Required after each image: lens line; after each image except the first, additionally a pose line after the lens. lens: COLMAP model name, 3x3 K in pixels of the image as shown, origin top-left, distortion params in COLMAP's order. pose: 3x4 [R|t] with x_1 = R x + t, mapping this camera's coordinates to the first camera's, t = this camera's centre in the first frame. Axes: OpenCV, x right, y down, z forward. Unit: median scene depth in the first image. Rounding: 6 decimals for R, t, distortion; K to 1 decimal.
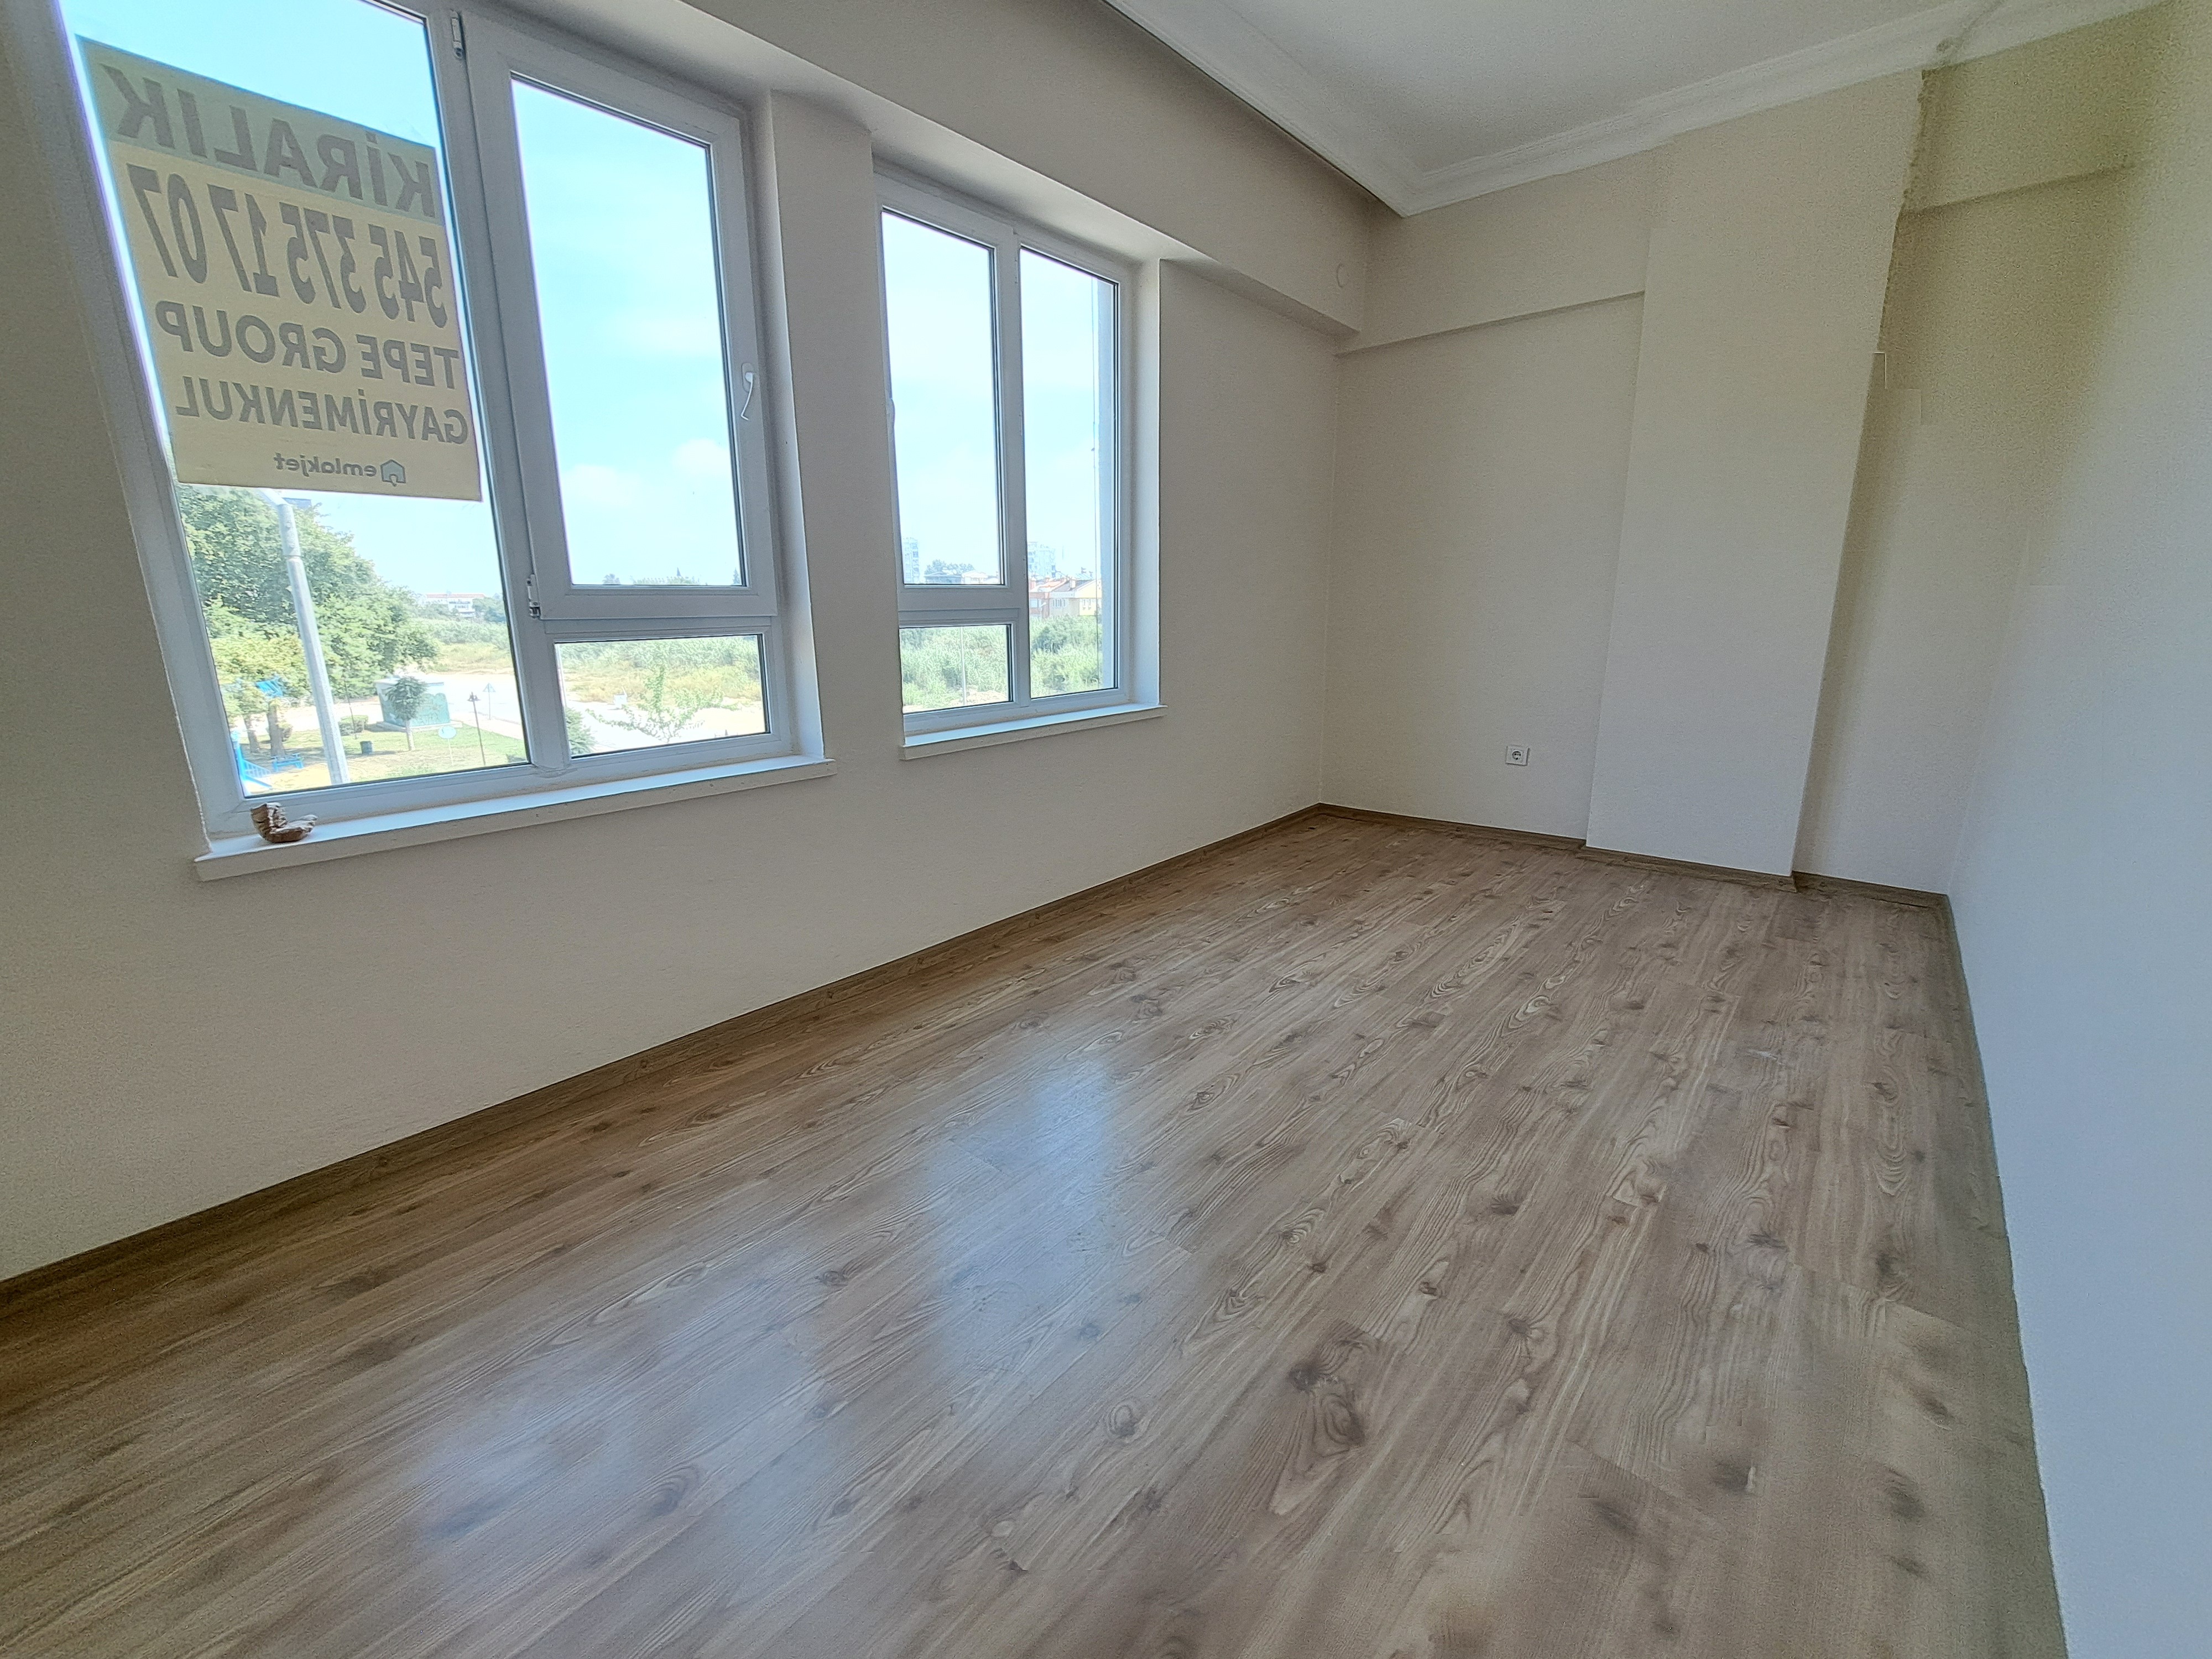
lens RADIAL K [[884.9, 0, 1075.1], [0, 884.9, 825.5], [0, 0, 1]] dist [-0.015431, -0.001079]
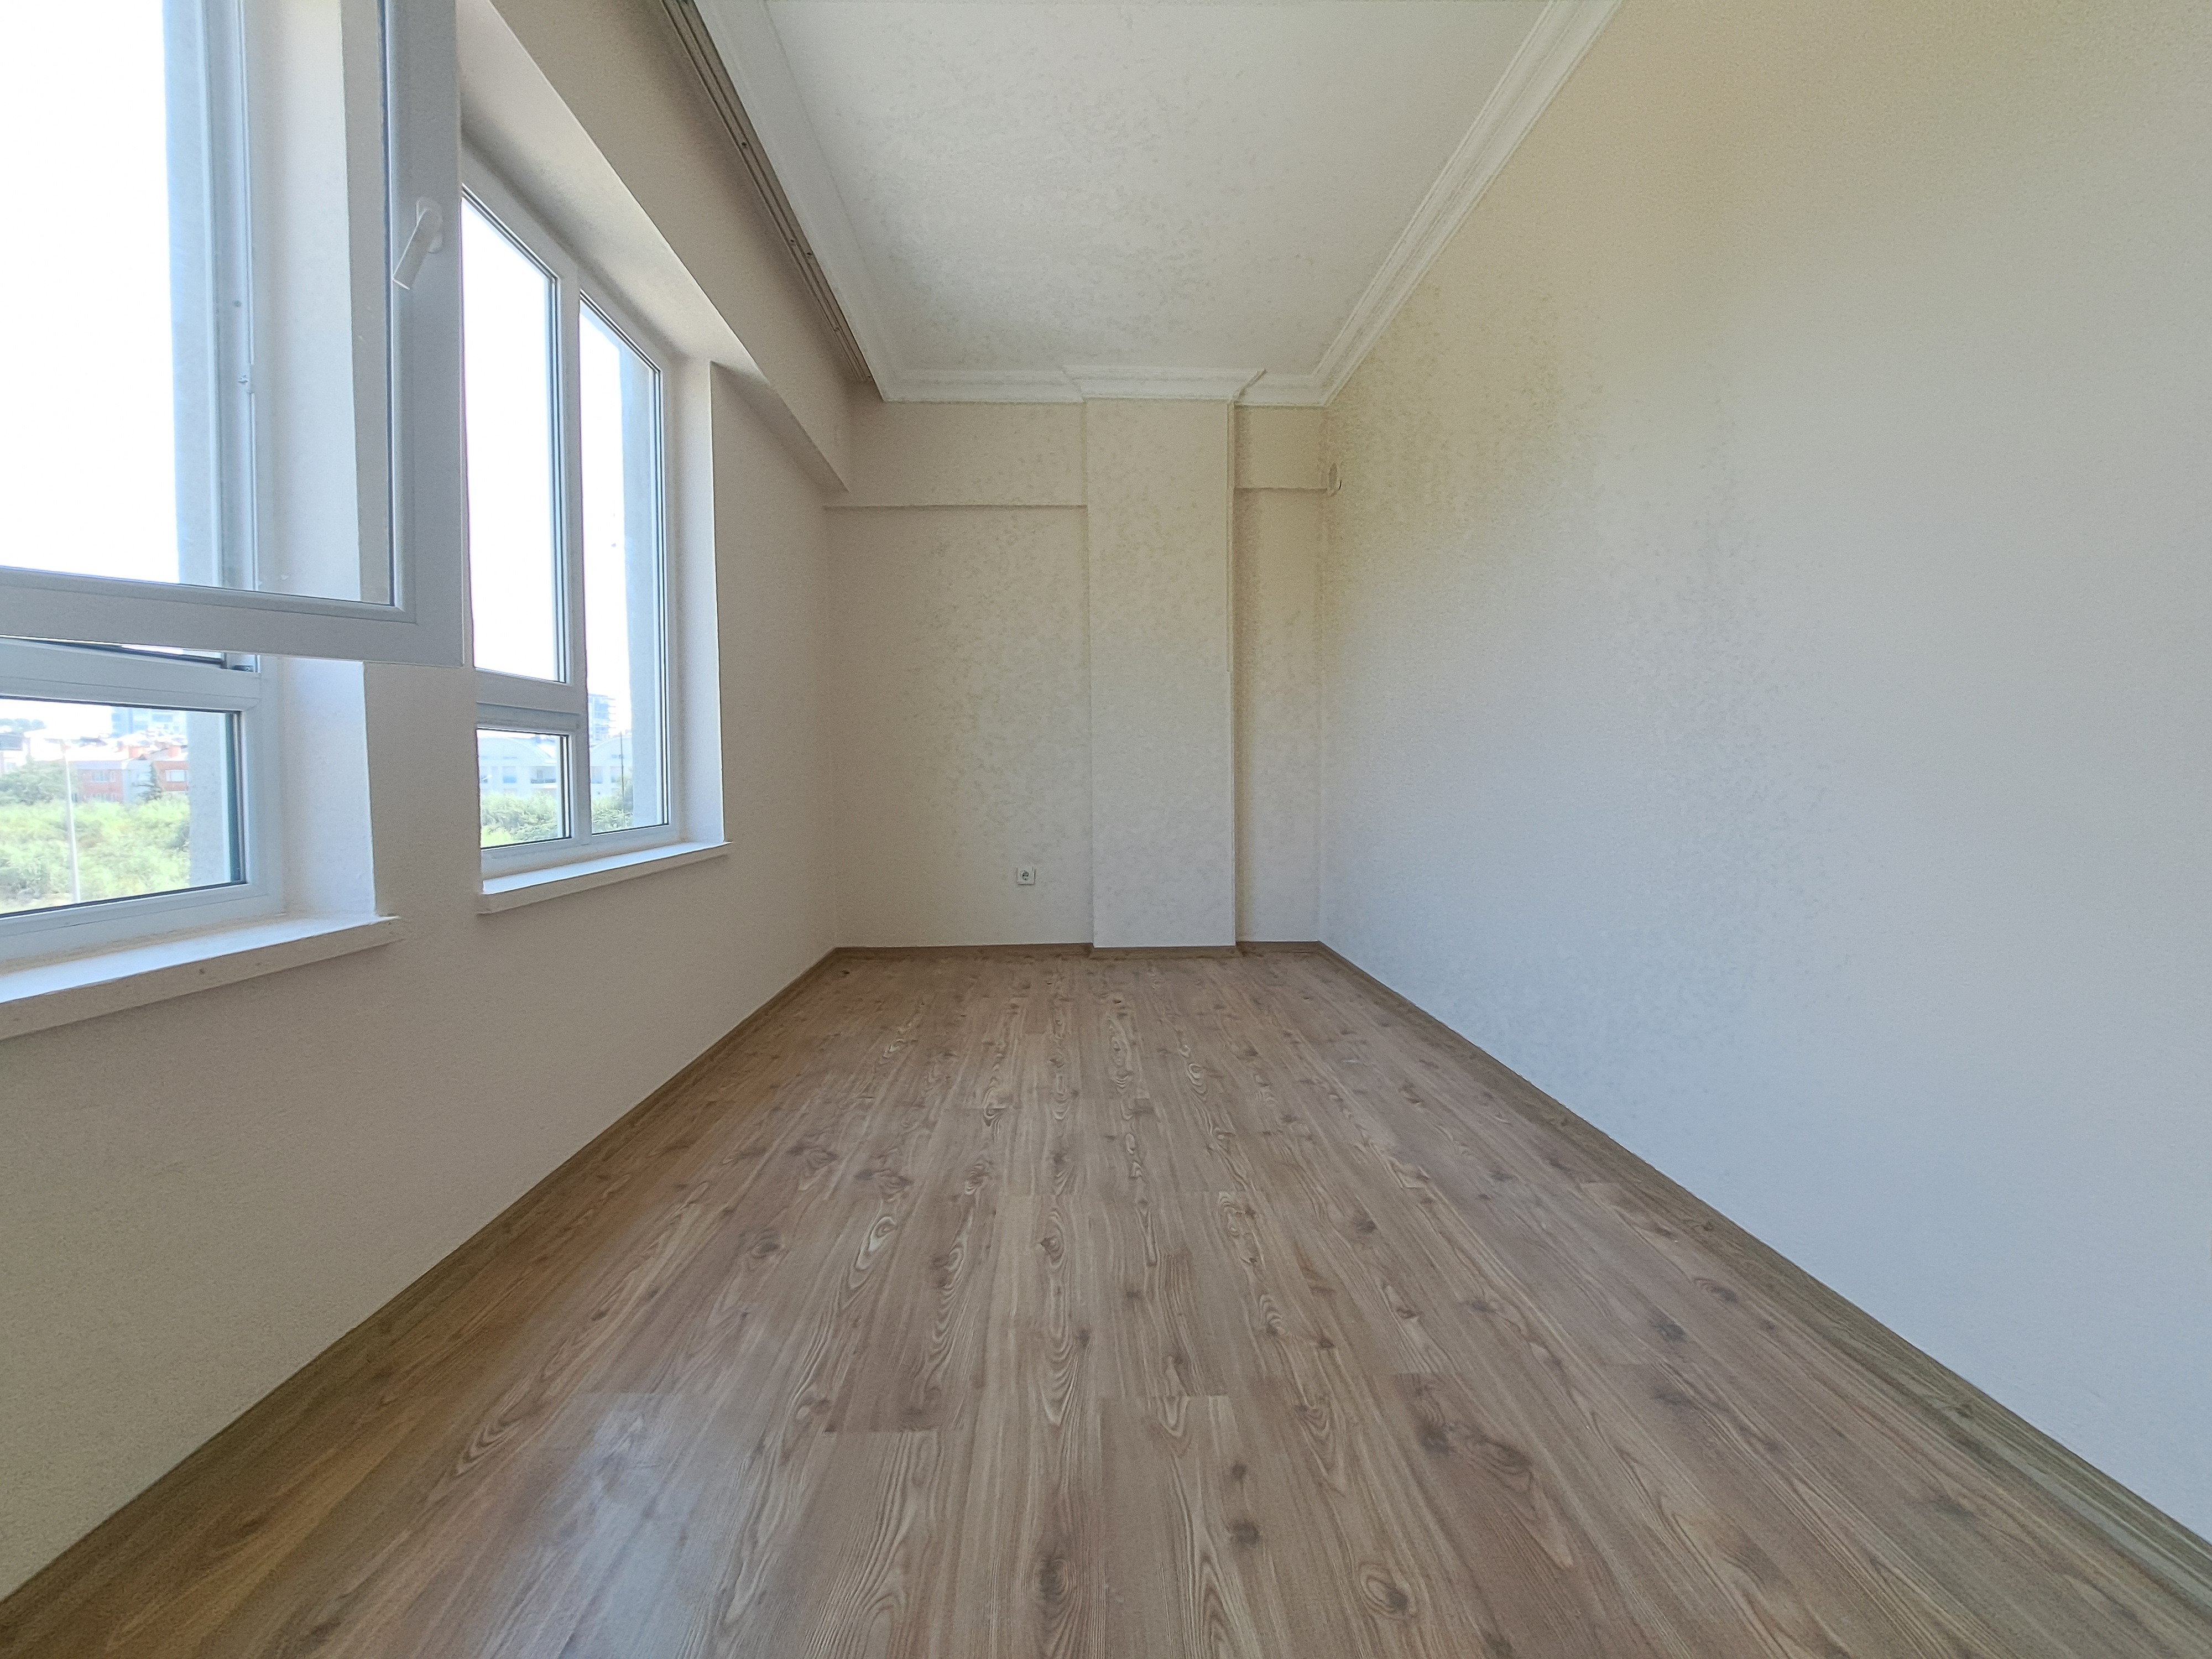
lens RADIAL K [[884.9, 0, 1082.9], [0, 884.9, 822.9], [0, 0, 1]] dist [-0.015431, -0.001079]
pose [[0.724497, -0.029277, 0.688656, -0.359481], [0.162098, 0.978314, -0.128944, 0.017606], [-0.669947, 0.205049, 0.713531, 0.241714]]
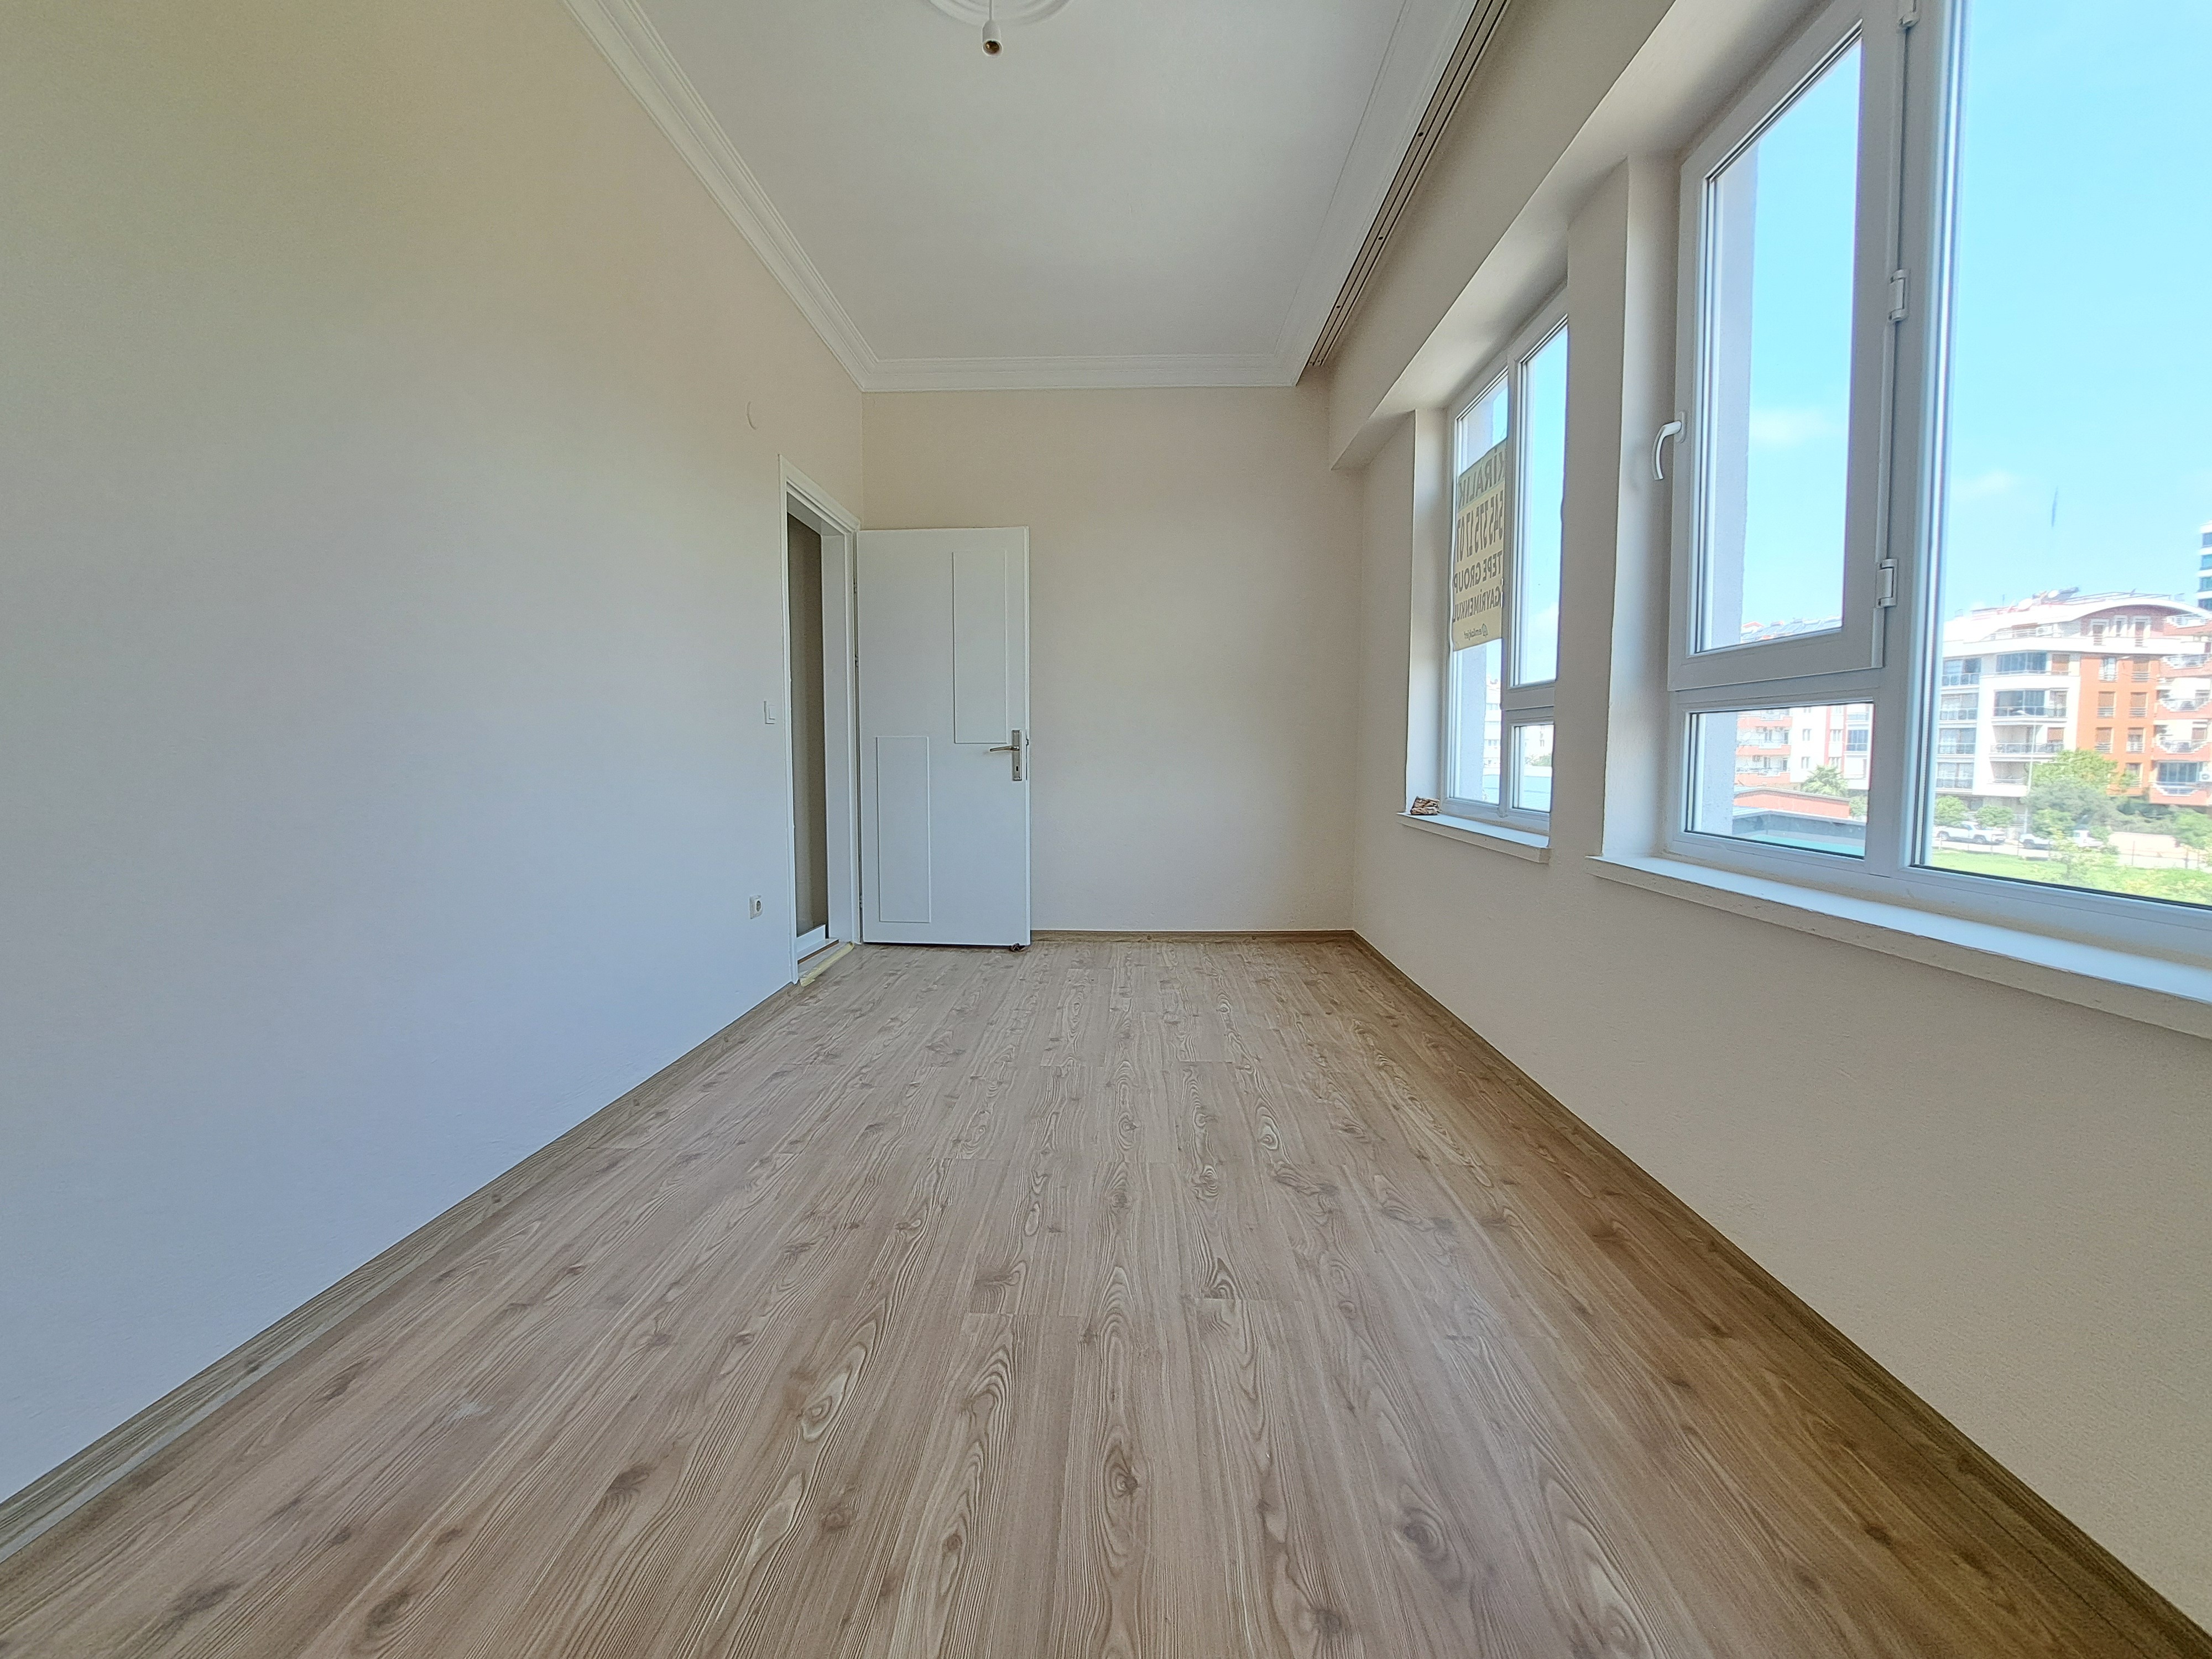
lens RADIAL K [[884.9, 0, 1099.9], [0, 884.9, 815.1], [0, 0, 1]] dist [-0.015431, -0.001079]
pose [[-0.764142, 0.062413, -0.642022, 0.748226], [-0.144462, 0.953468, 0.264631, -0.307771], [0.628664, 0.294963, -0.719568, 1.441828]]
